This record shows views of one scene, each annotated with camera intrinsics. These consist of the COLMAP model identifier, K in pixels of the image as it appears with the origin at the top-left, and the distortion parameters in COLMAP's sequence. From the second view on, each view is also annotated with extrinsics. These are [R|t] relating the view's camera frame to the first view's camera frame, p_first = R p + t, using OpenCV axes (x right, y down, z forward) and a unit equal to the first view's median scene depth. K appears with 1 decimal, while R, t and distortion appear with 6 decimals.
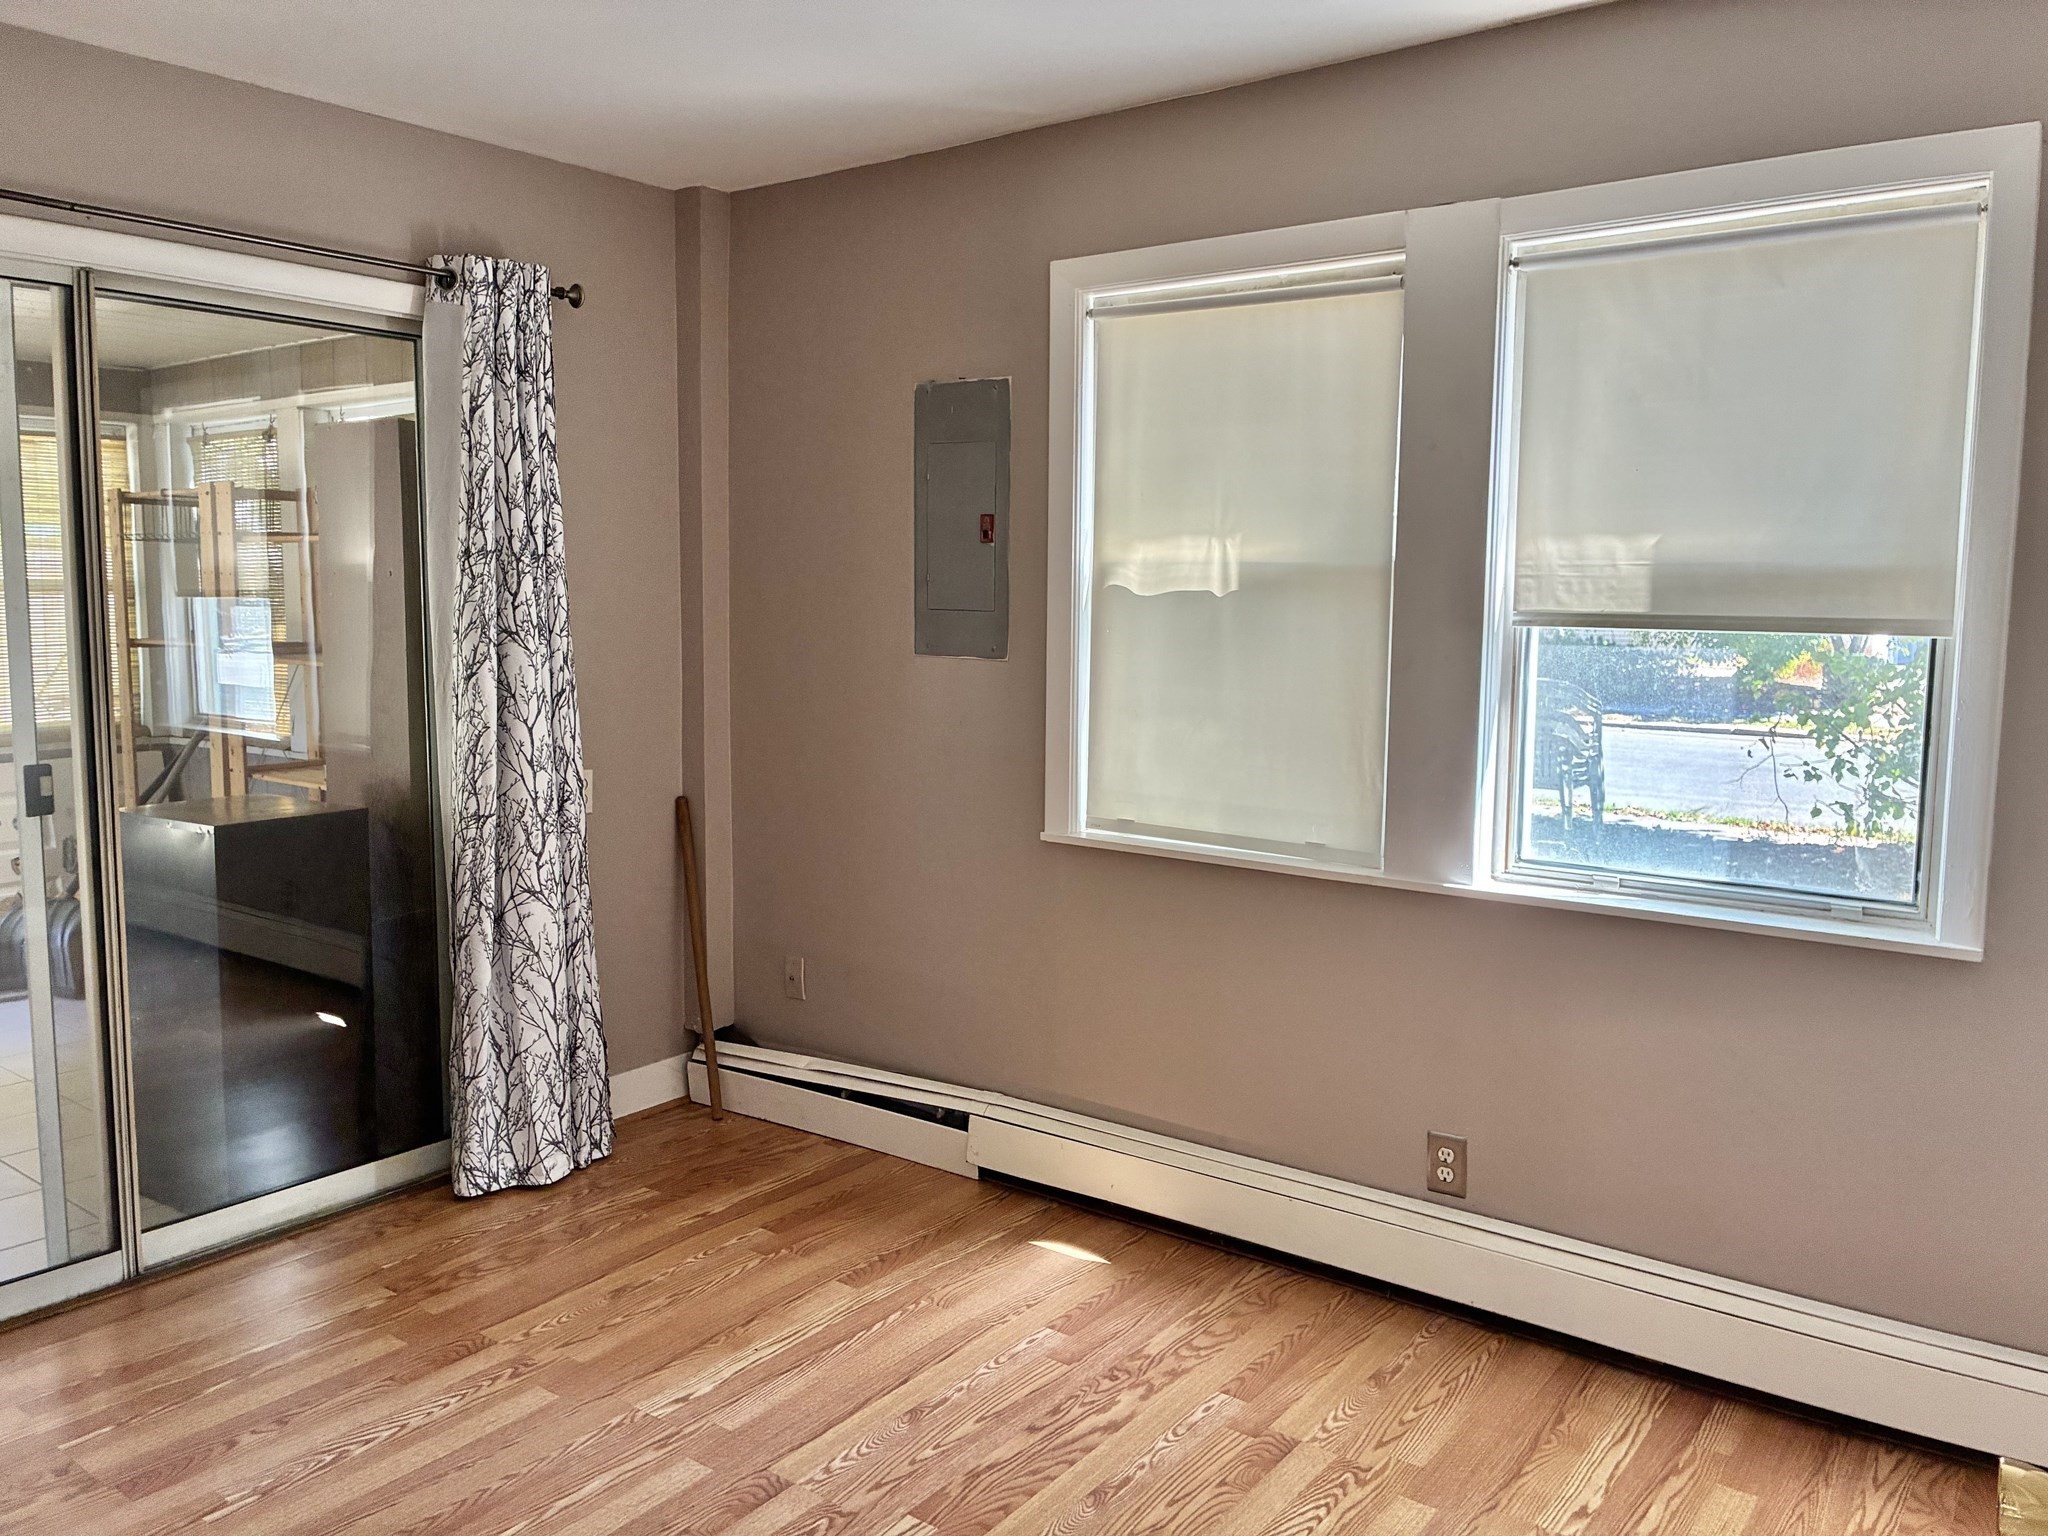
lens RADIAL K [[1553.4, 0, 1029.6], [0, 1553.4, 744.3], [0, 0, 1]] dist [0.011708, -0.001743]
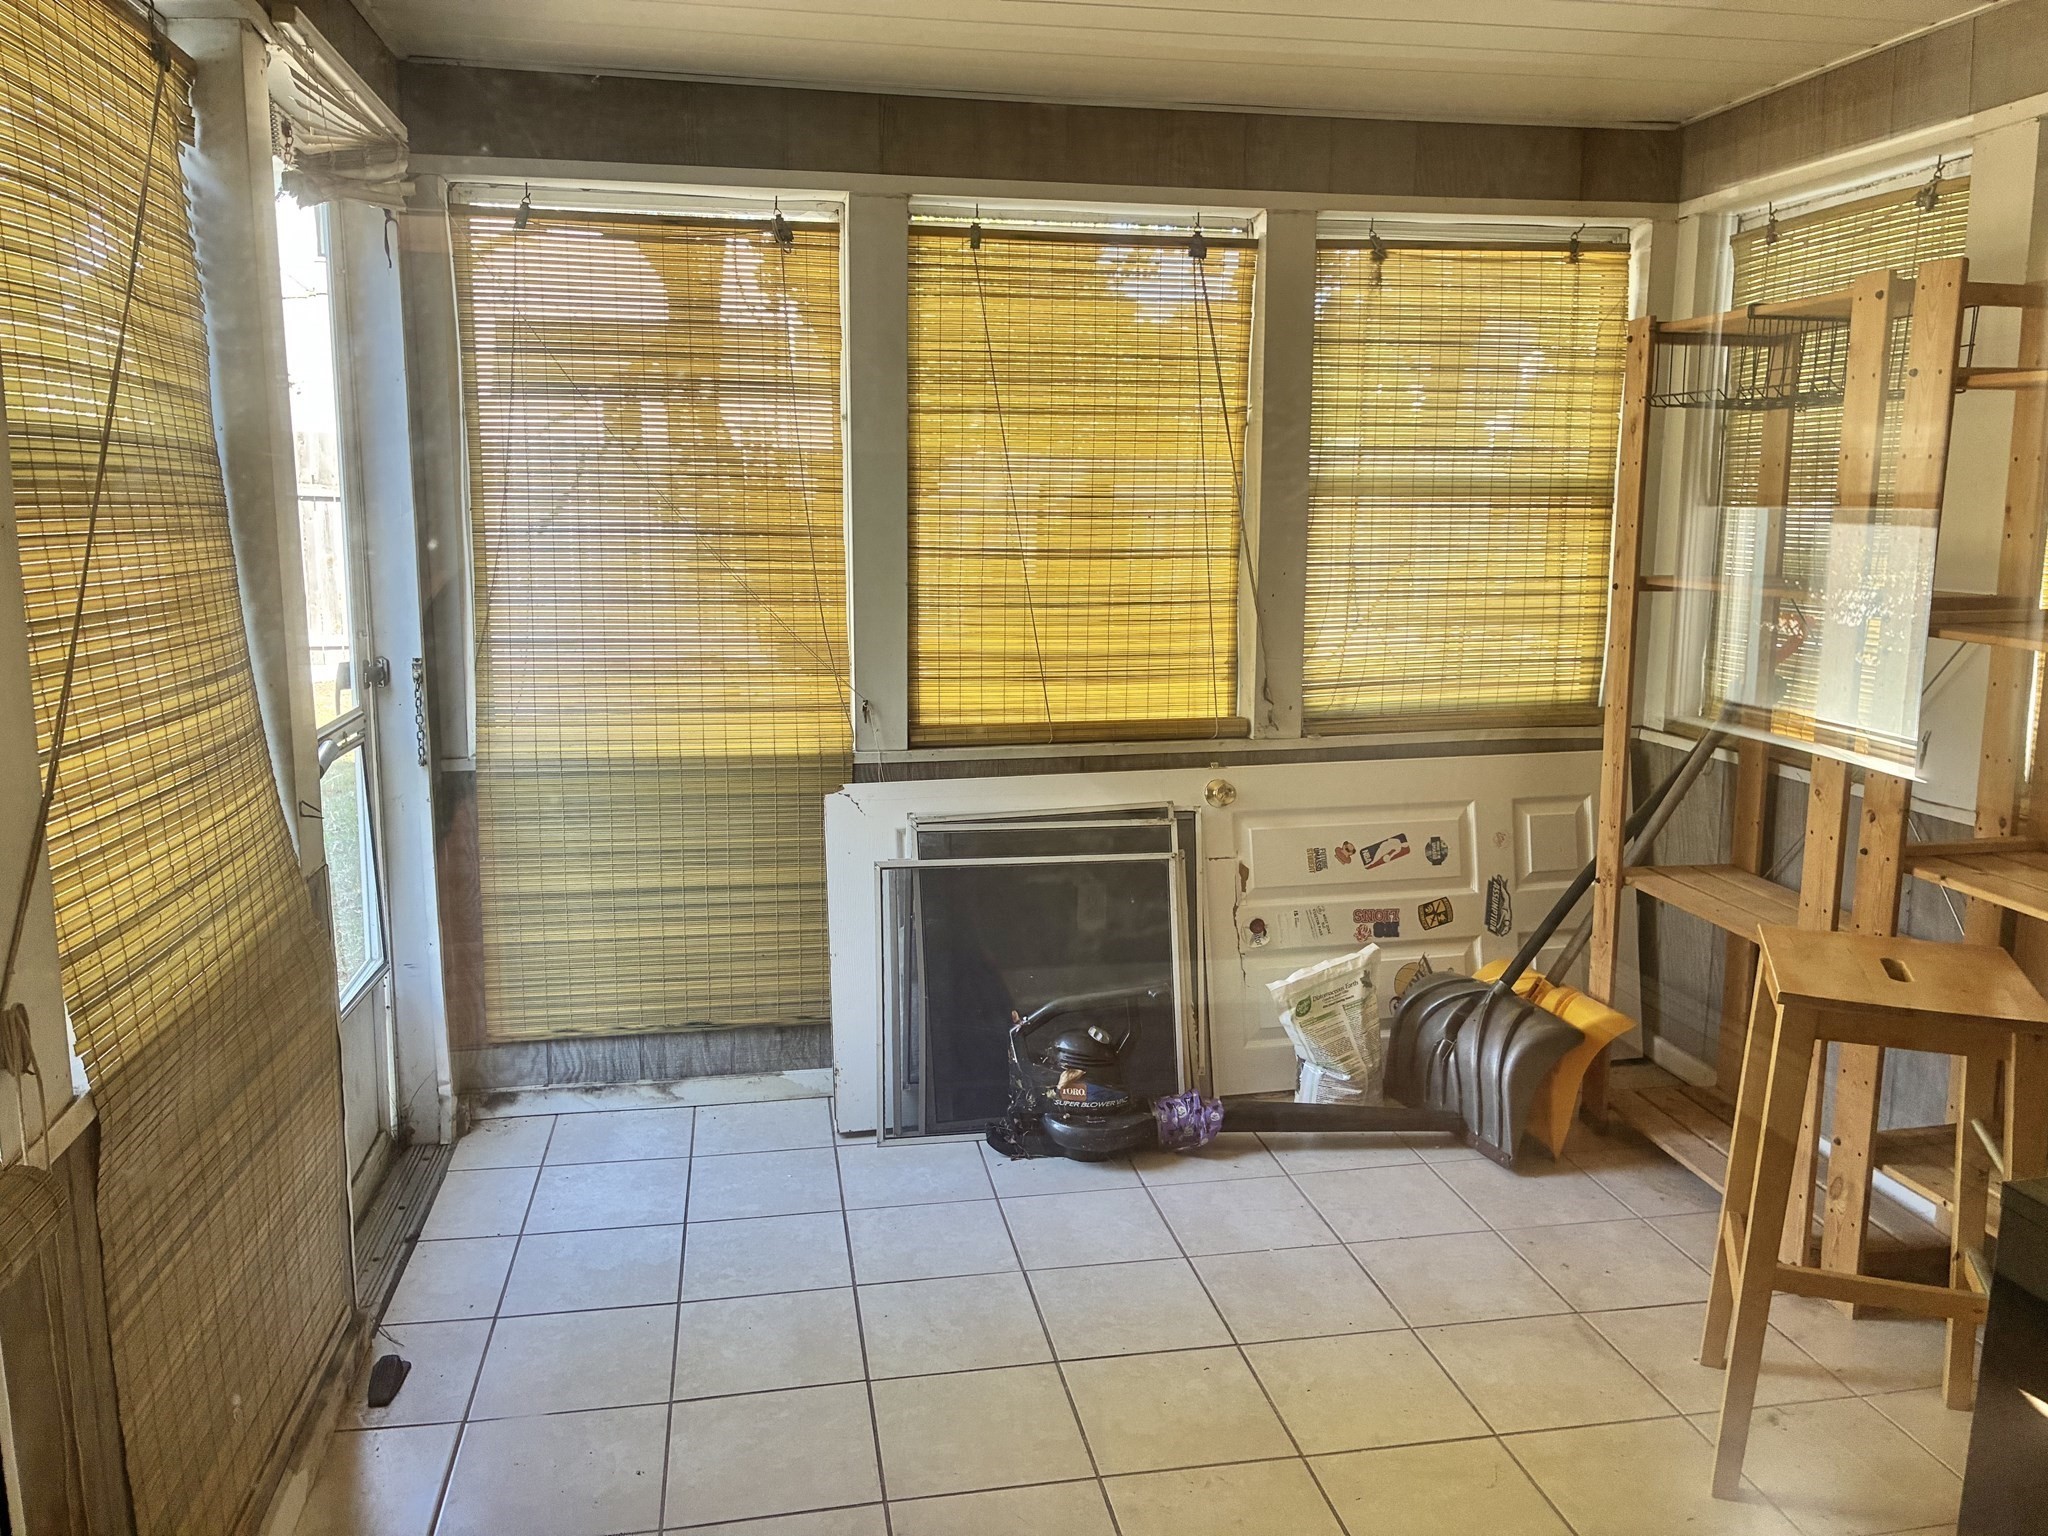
lens RADIAL K [[1553.4, 0, 1029.6], [0, 1553.4, 744.3], [0, 0, 1]] dist [0.011708, -0.001743]
pose [[0.740450, 0.104076, -0.664005, -0.343864], [-0.062614, 0.994323, 0.086027, -0.040559], [0.669189, -0.022123, 0.742763, 0.399534]]
